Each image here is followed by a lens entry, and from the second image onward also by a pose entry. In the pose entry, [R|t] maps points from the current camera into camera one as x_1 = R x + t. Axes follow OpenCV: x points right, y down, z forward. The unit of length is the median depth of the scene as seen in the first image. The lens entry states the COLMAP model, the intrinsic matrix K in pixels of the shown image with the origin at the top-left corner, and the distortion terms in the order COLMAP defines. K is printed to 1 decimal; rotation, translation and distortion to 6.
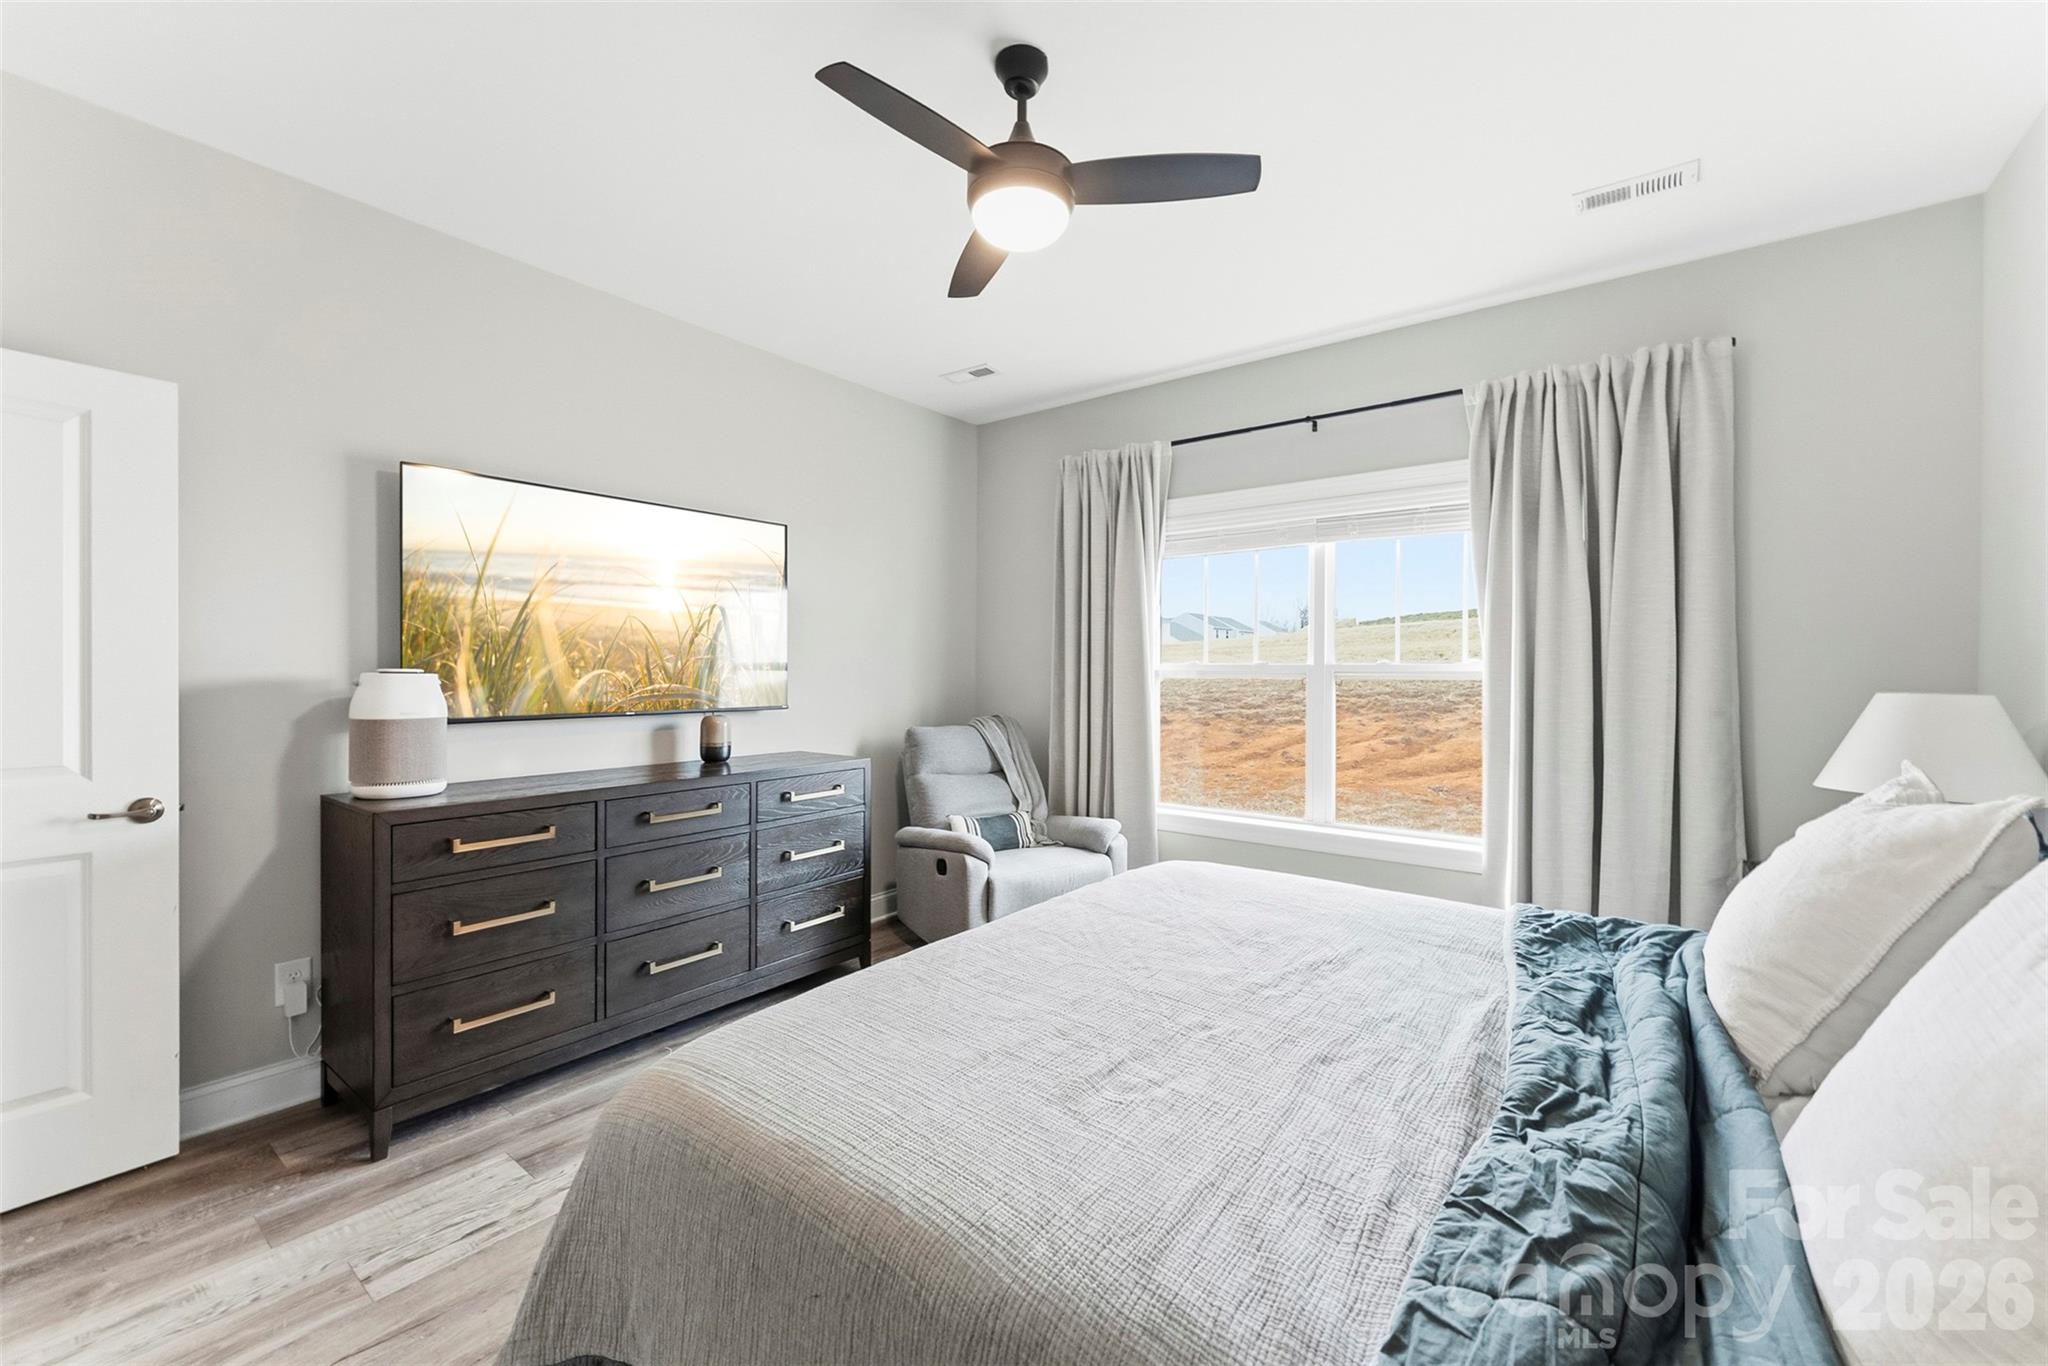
lens RADIAL K [[838.2, 0, 1023.9], [0, 838.2, 669.7], [0, 0, 1]] dist [-0.000722, -0.000189]
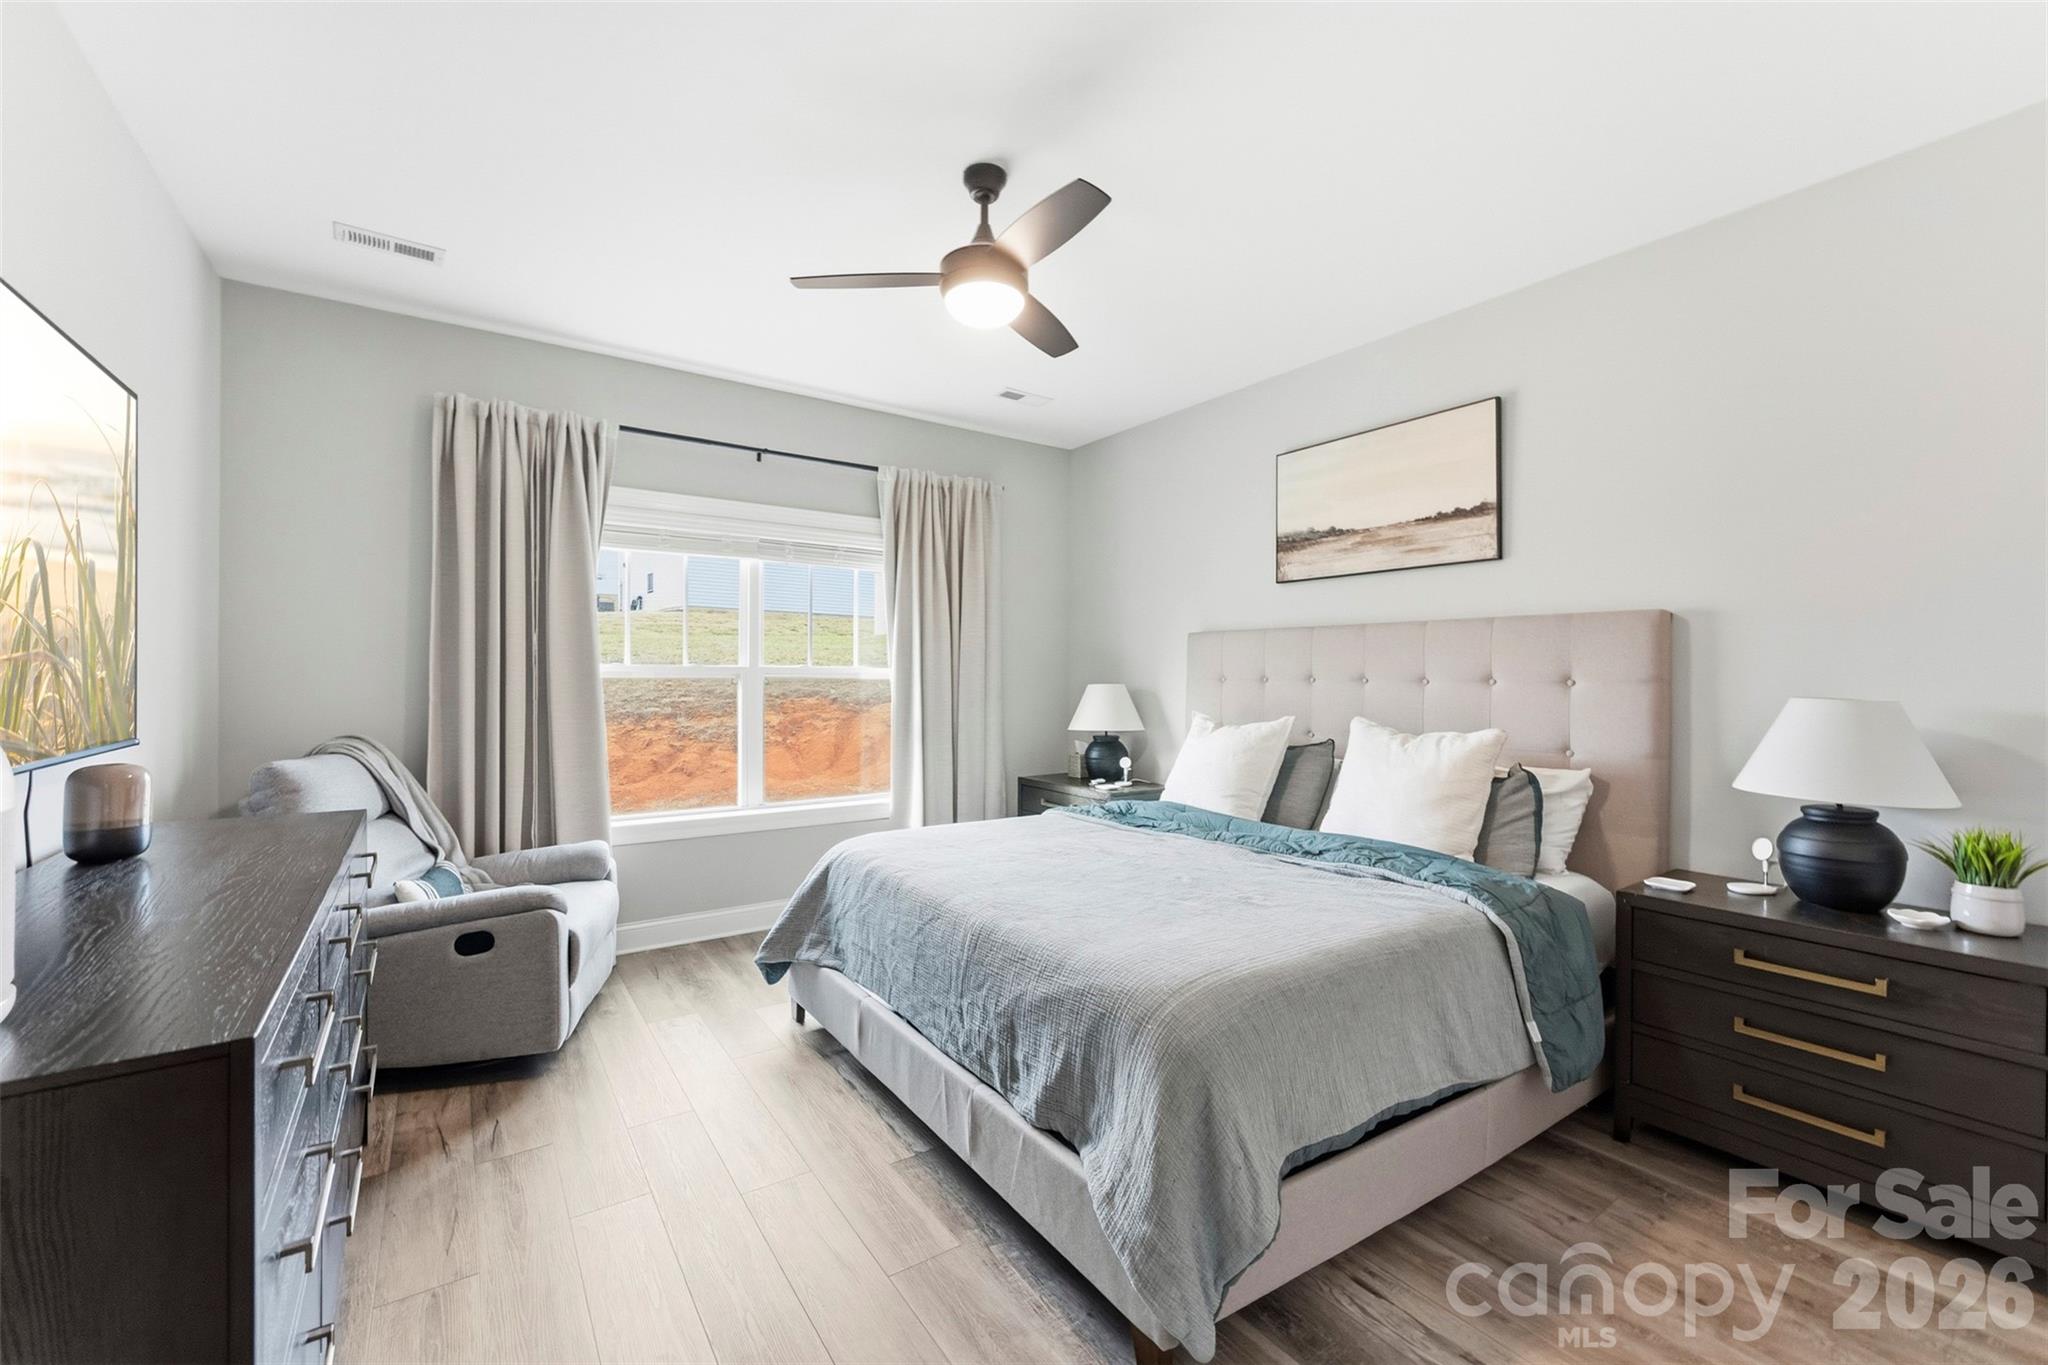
lens RADIAL K [[838.2, 0, 1023.9], [0, 838.2, 669.2], [0, 0, 1]] dist [-0.000722, -0.000189]
pose [[0.299644, 0.000382, 0.954051, -0.668044], [-0.005571, 0.999984, 0.001349, -0.007027], [-0.954035, -0.005719, 0.299642, 0.334379]]
